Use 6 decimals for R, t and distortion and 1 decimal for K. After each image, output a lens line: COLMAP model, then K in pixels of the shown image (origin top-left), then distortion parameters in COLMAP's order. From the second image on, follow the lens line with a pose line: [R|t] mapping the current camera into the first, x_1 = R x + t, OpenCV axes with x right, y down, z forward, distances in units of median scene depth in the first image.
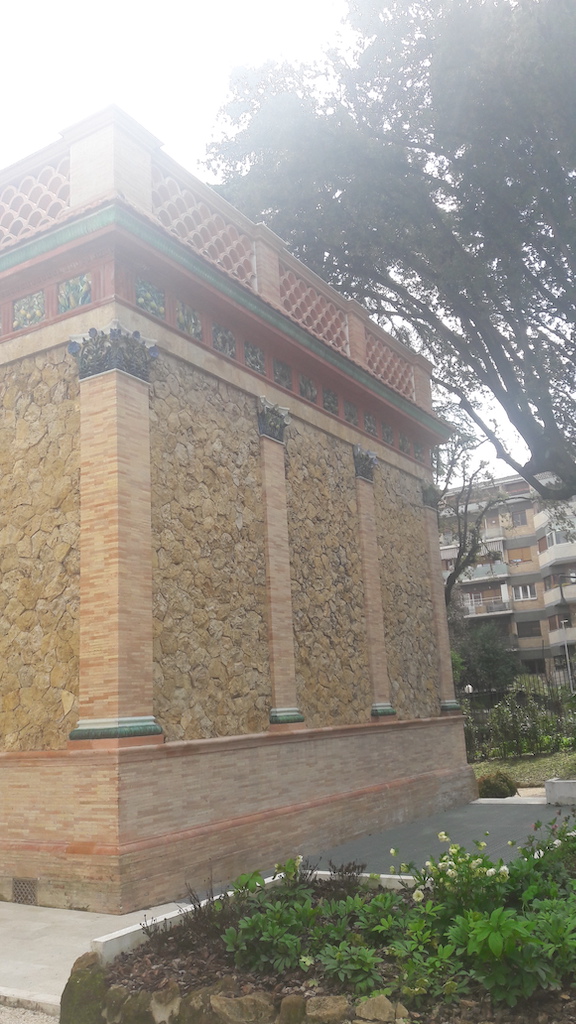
lens RADIAL K [[829.7, 0, 286.6], [0, 829.7, 467.5], [0, 0, 1]] dist [0.103848, -0.117138]
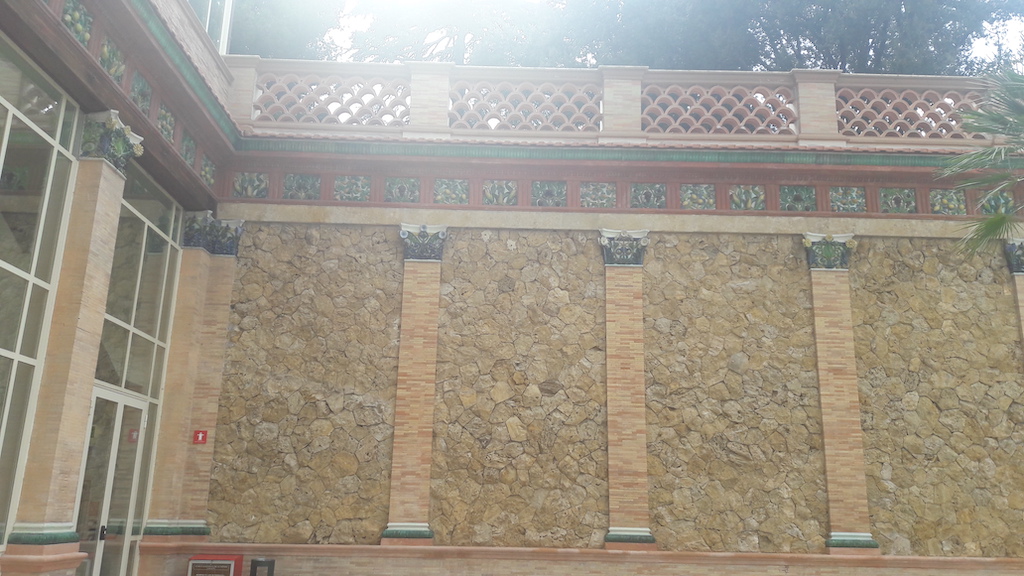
lens RADIAL K [[829.7, 0, 537.7], [0, 829.7, 240.9], [0, 0, 1]] dist [0.103848, -0.117138]
pose [[0.824665, 0.233540, 0.515157, -1.531274], [-0.204545, 0.972274, -0.113333, 0.147053], [-0.527342, -0.011911, 0.849570, 0.261975]]
